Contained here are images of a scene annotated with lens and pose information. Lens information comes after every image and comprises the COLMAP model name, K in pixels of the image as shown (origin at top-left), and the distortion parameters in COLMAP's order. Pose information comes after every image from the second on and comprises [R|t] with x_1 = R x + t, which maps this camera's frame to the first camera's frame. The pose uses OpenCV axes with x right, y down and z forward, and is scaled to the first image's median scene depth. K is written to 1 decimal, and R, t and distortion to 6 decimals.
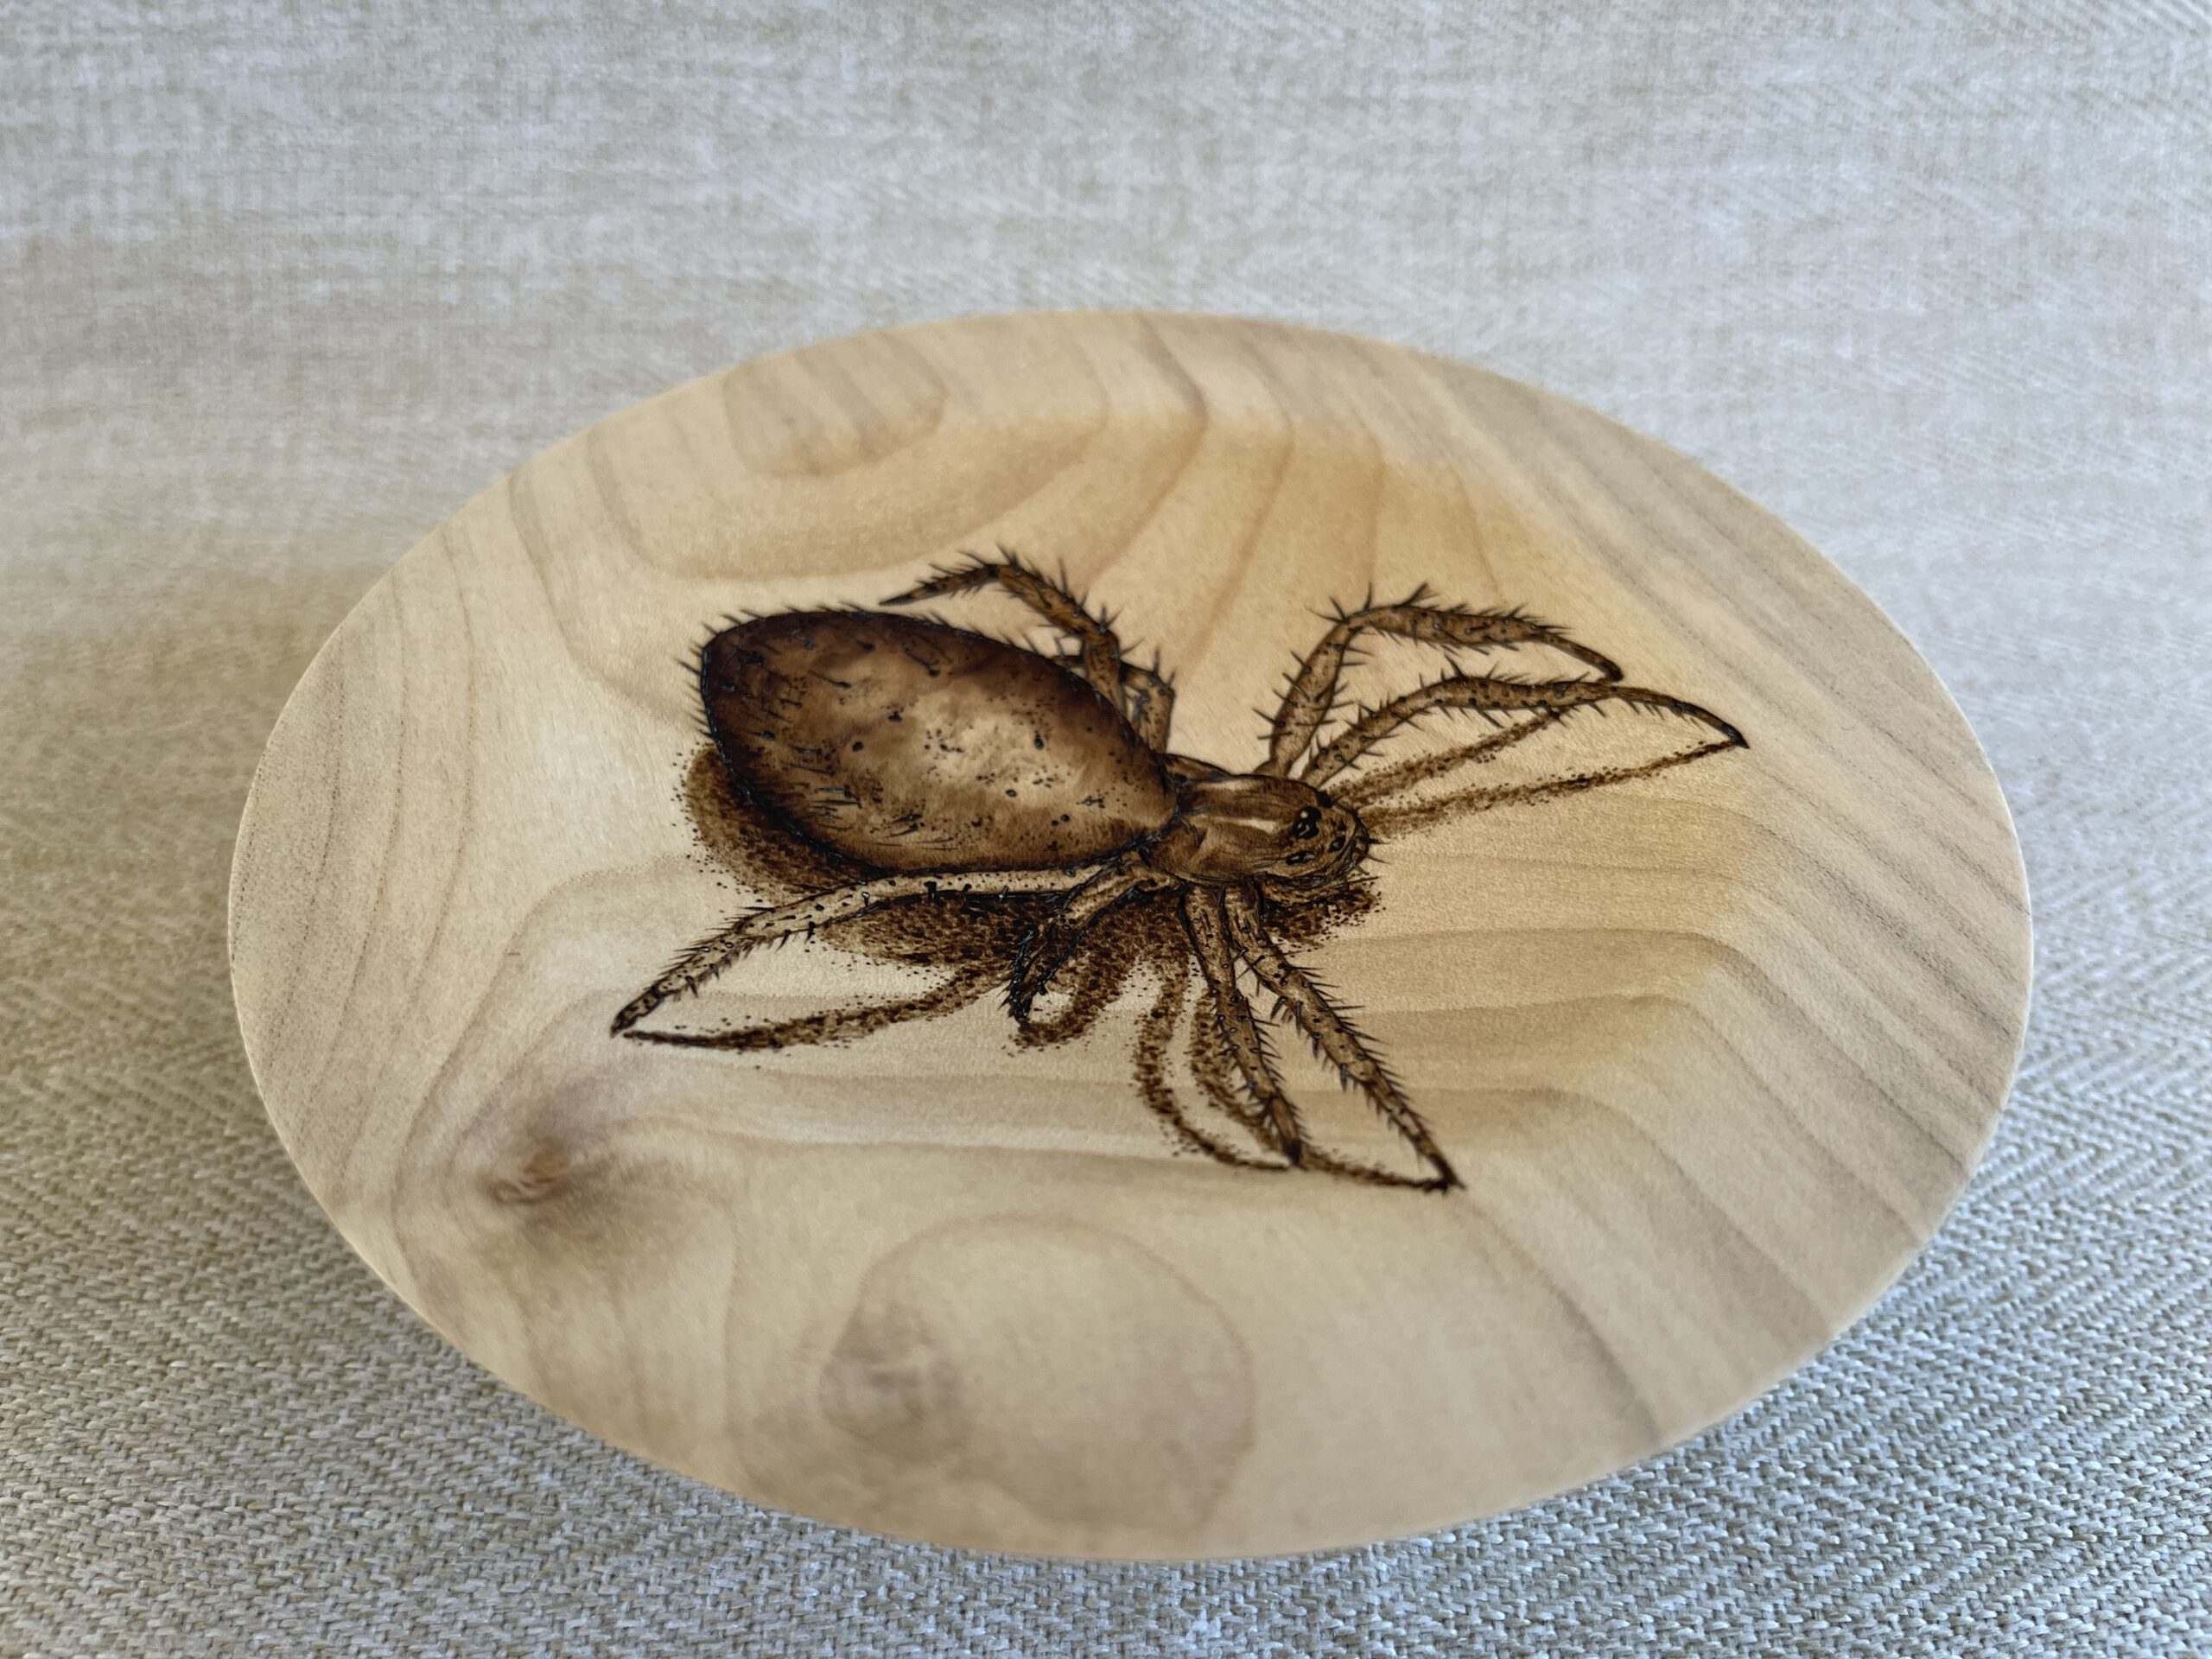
lens RADIAL K [[1807.1, 0, 1113.1], [0, 1807.1, 824.9], [0, 0, 1]] dist [0.016978, -0.067880]
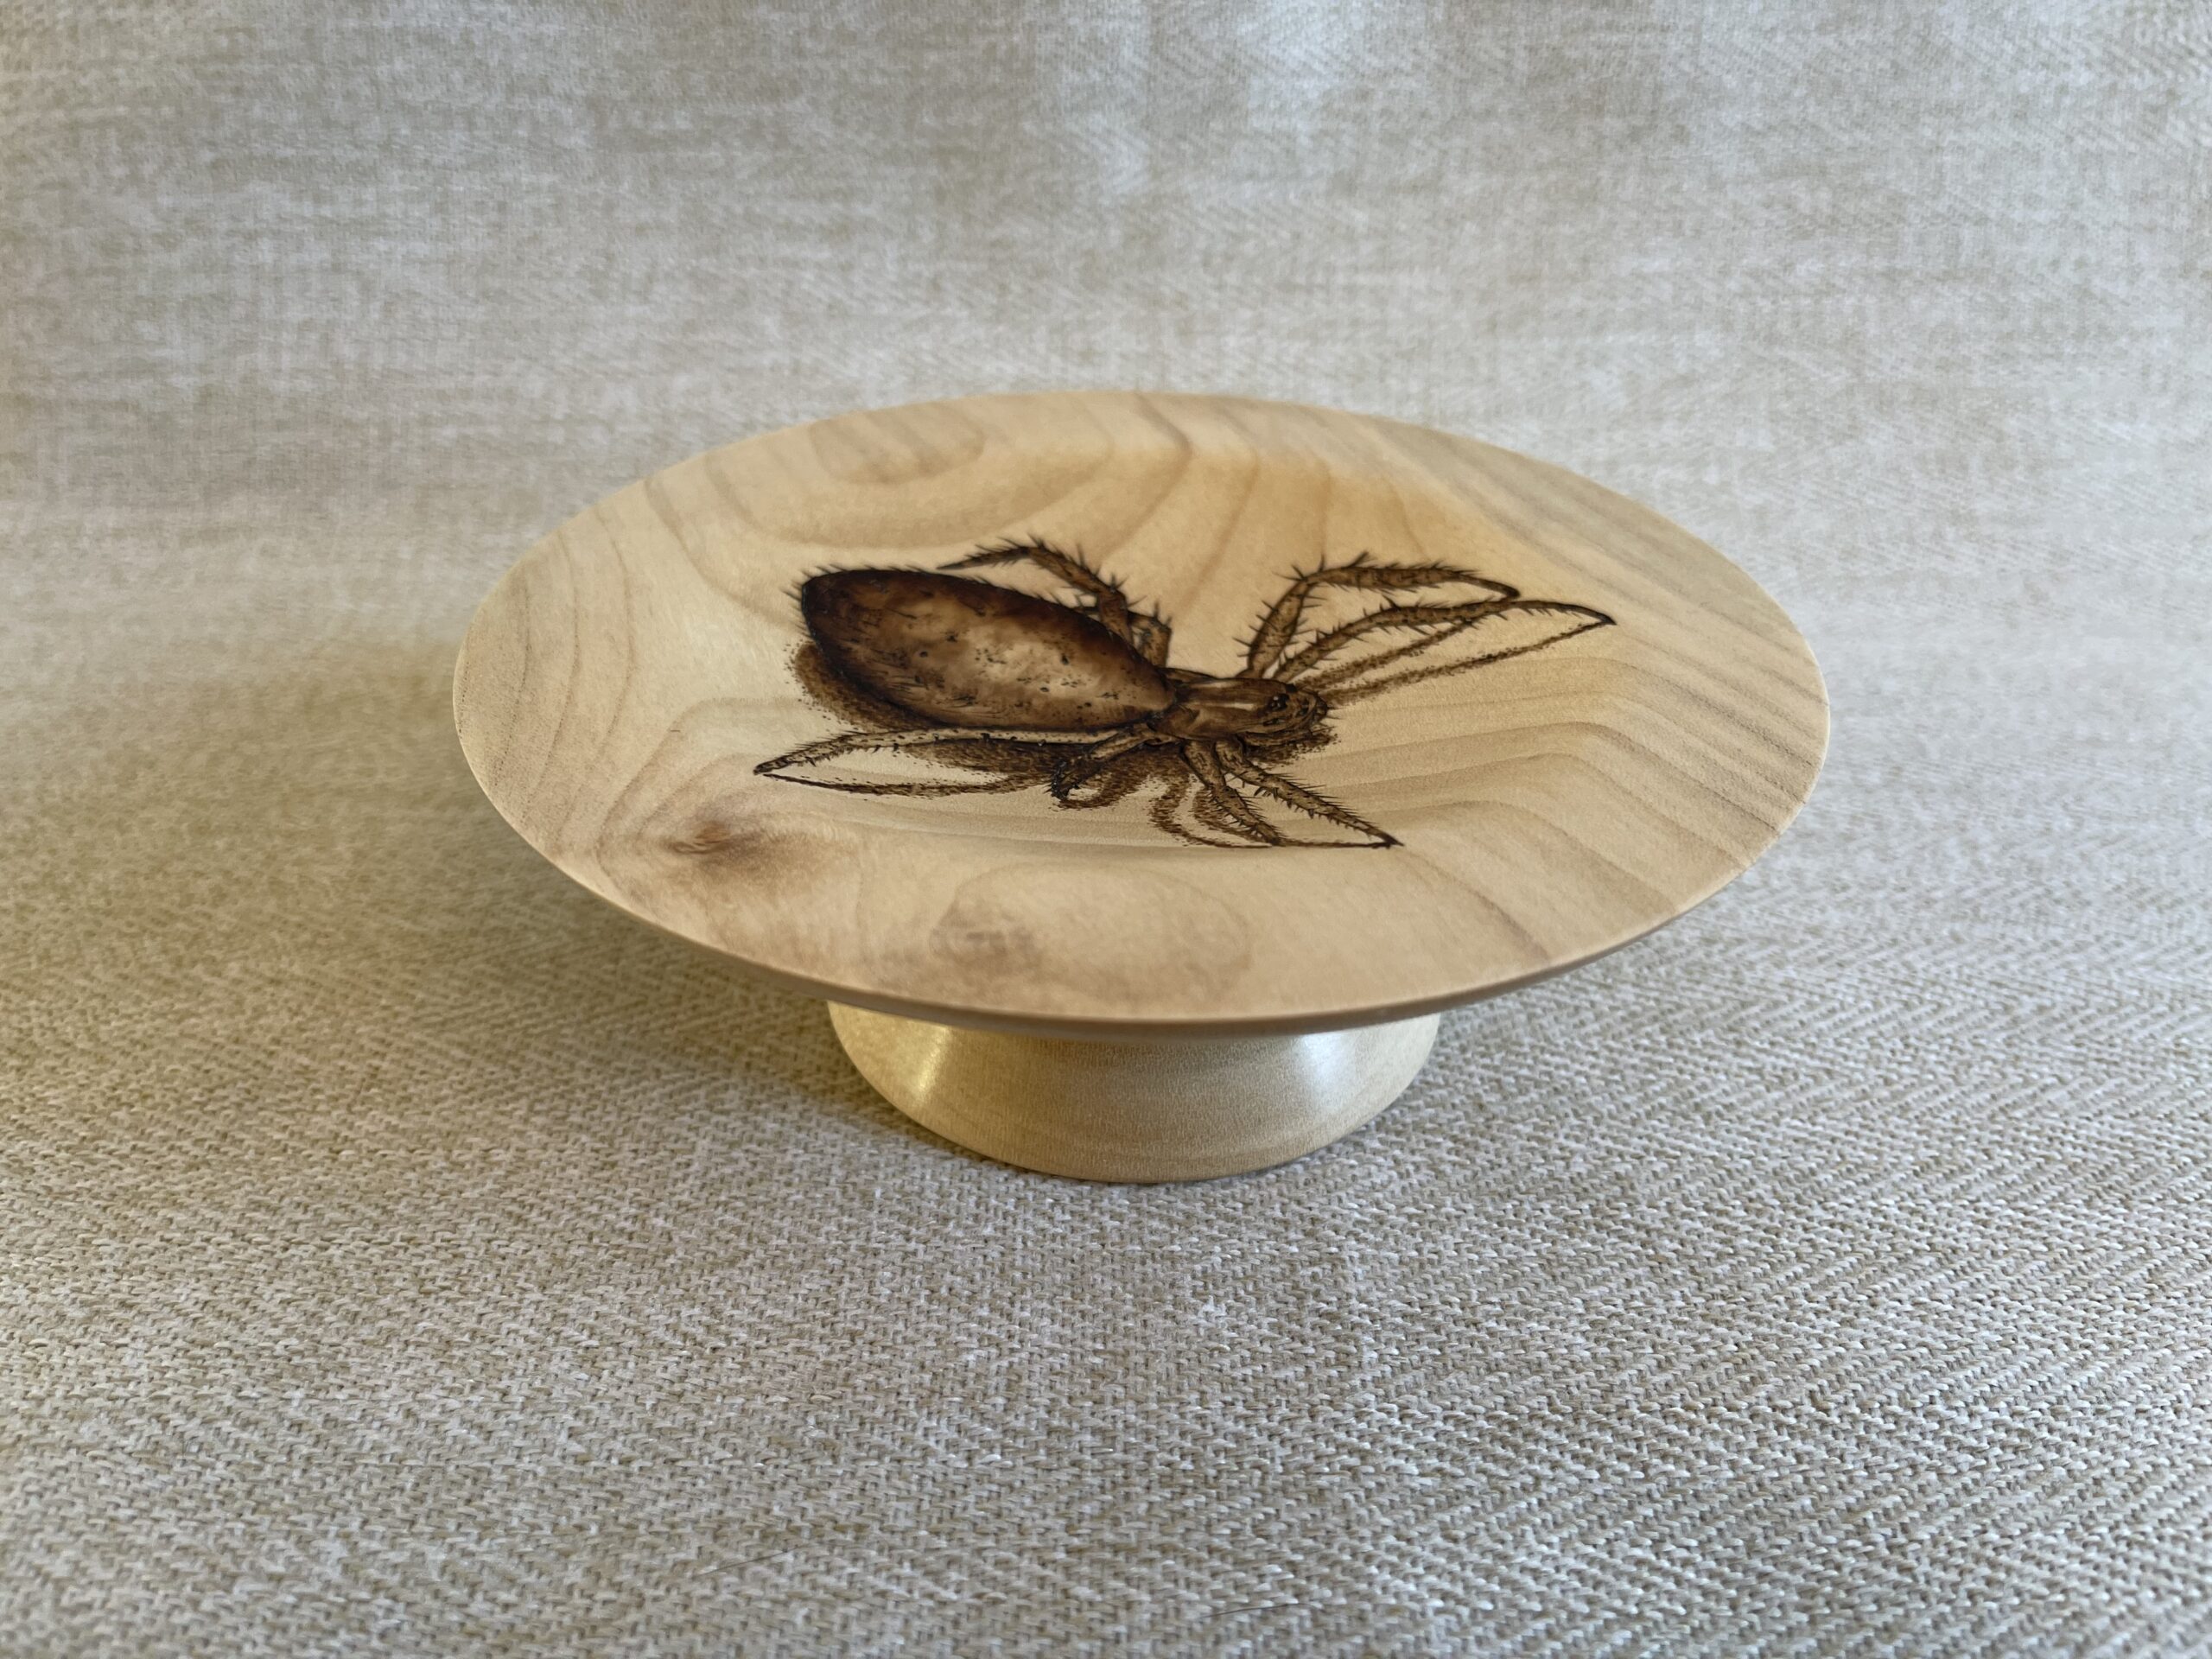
lens RADIAL K [[1807.1, 0, 1108.6], [0, 1807.1, 814.1], [0, 0, 1]] dist [0.016978, -0.067880]
pose [[0.999854, -0.005701, 0.016110, -0.032996], [0.008800, 0.979870, -0.199443, 0.327265], [-0.014649, 0.199556, 0.979777, -0.228398]]
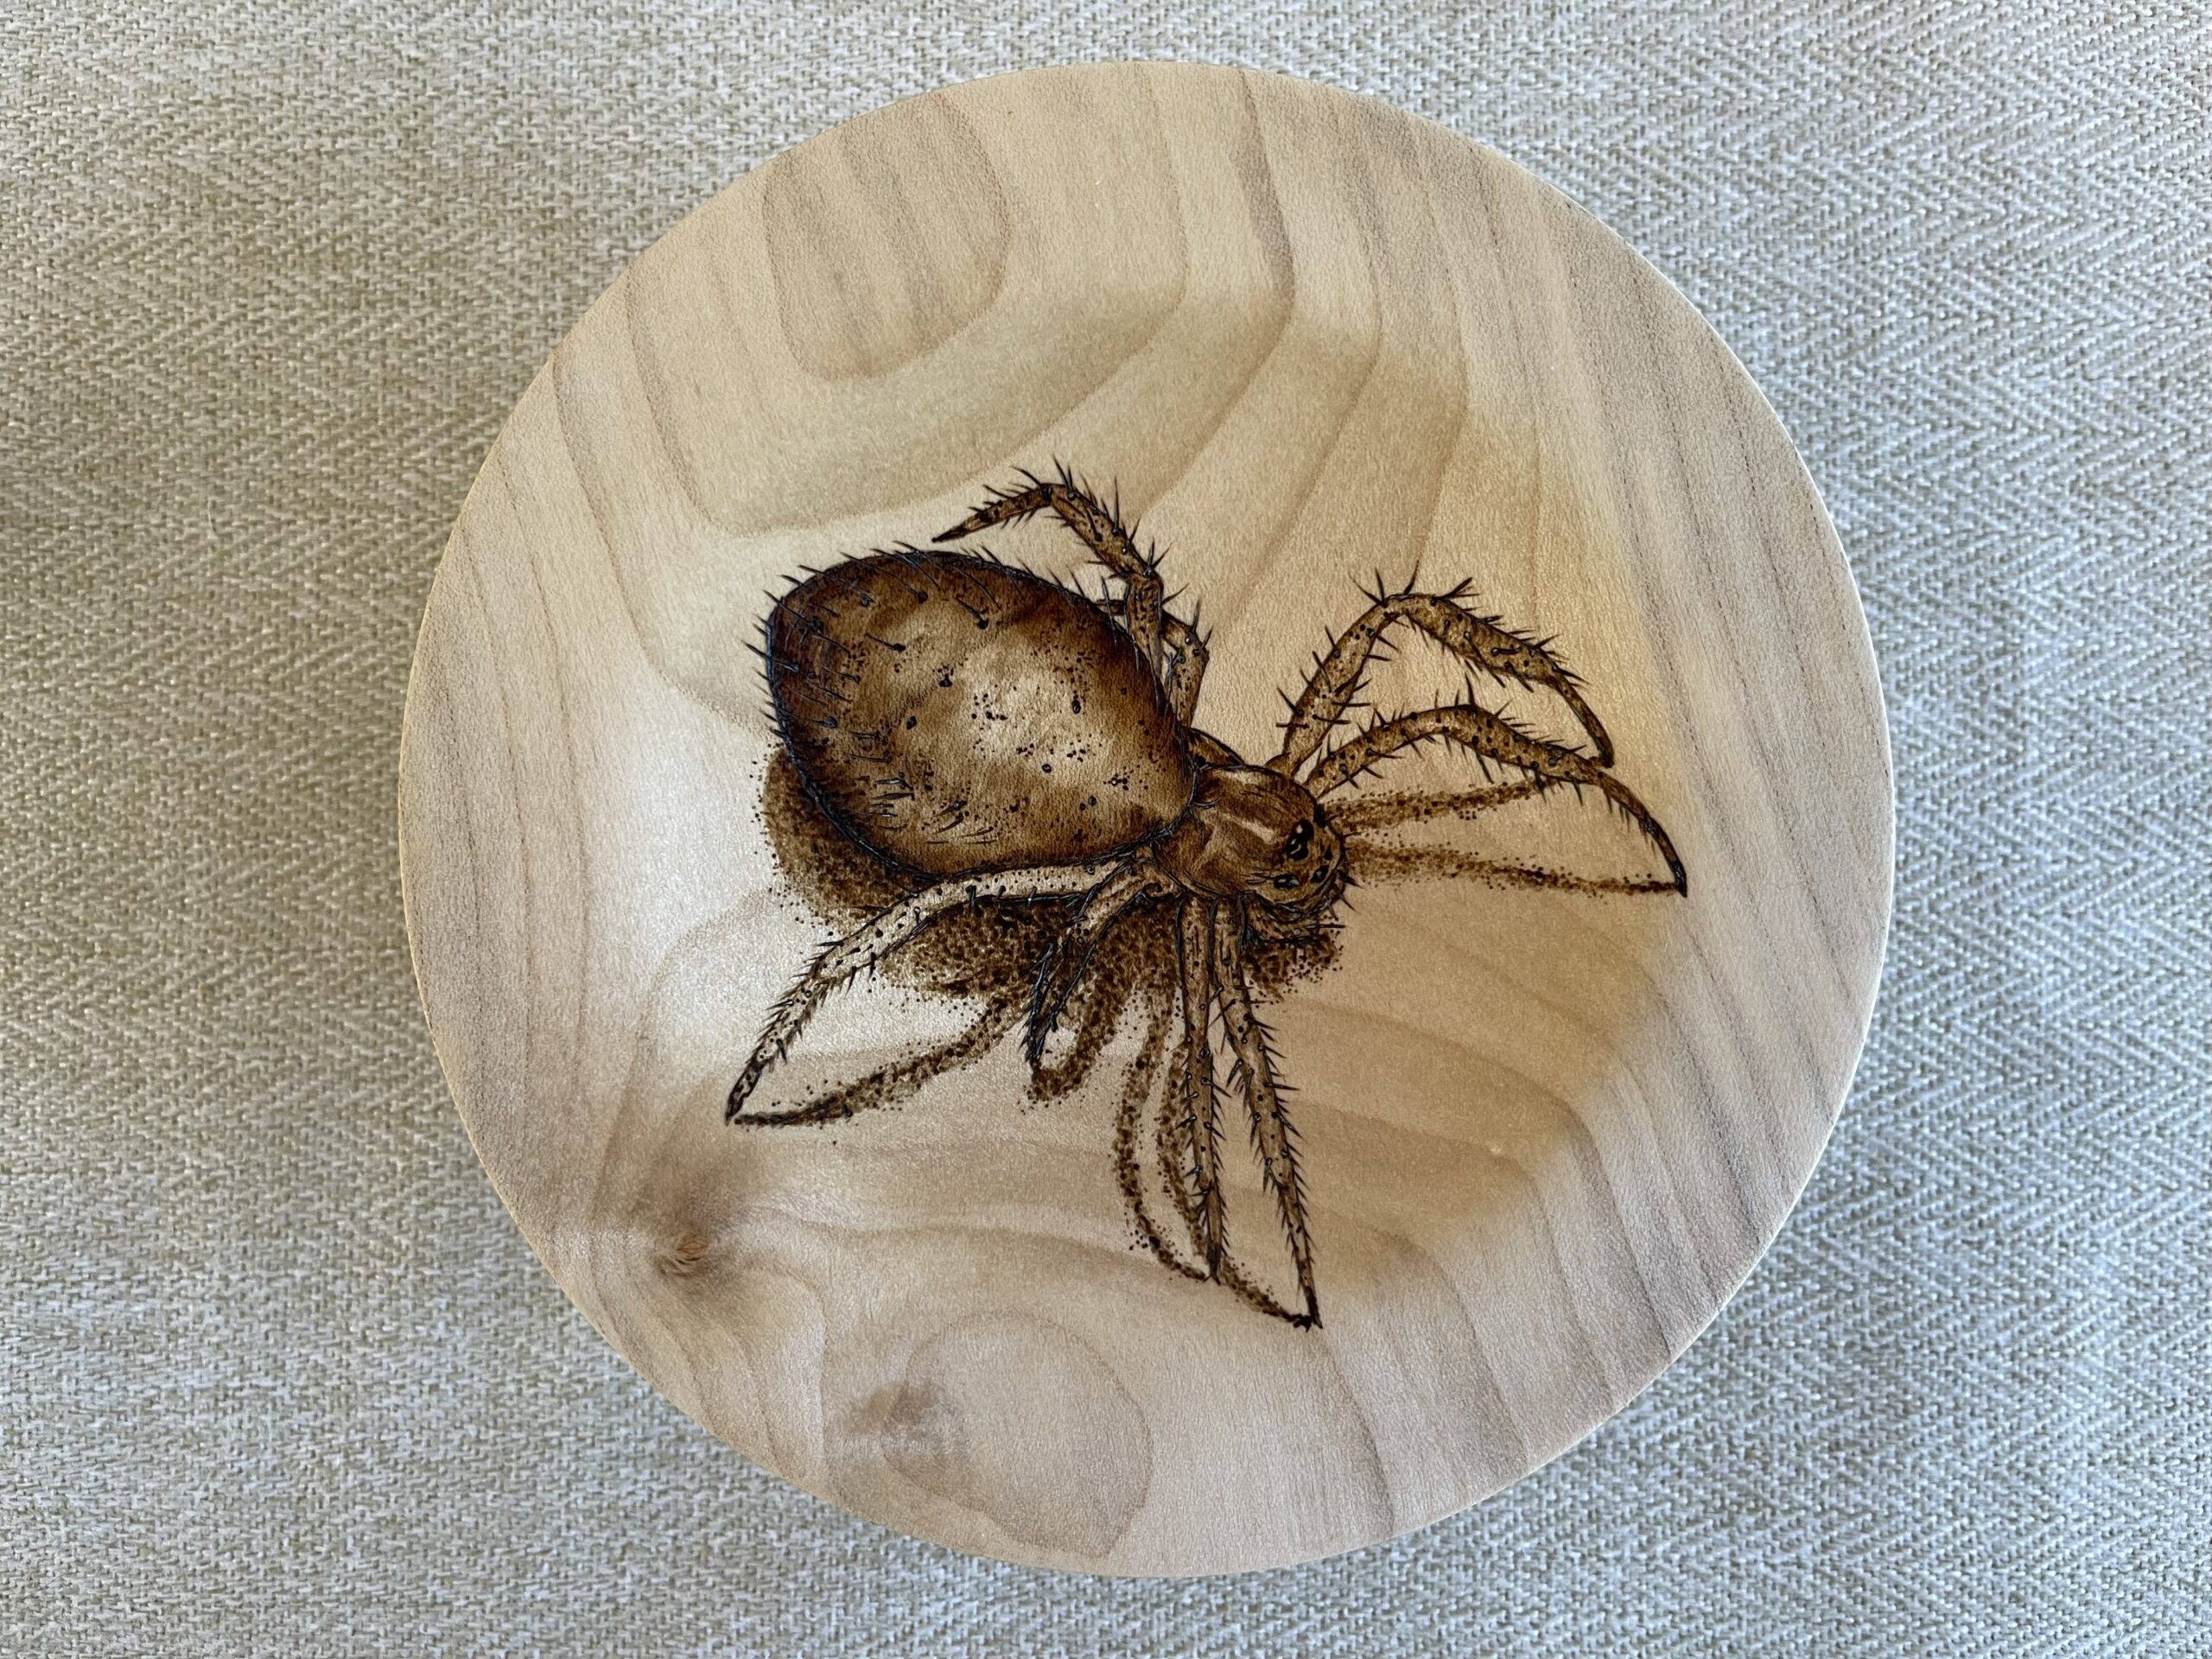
lens RADIAL K [[1807.1, 0, 1098.4], [0, 1807.1, 849.0], [0, 0, 1]] dist [0.016978, -0.067880]
pose [[0.994219, 0.106648, -0.012471, -0.005090], [-0.064810, 0.688644, 0.722197, -0.813355], [0.085609, -0.717214, 0.691575, 0.190199]]
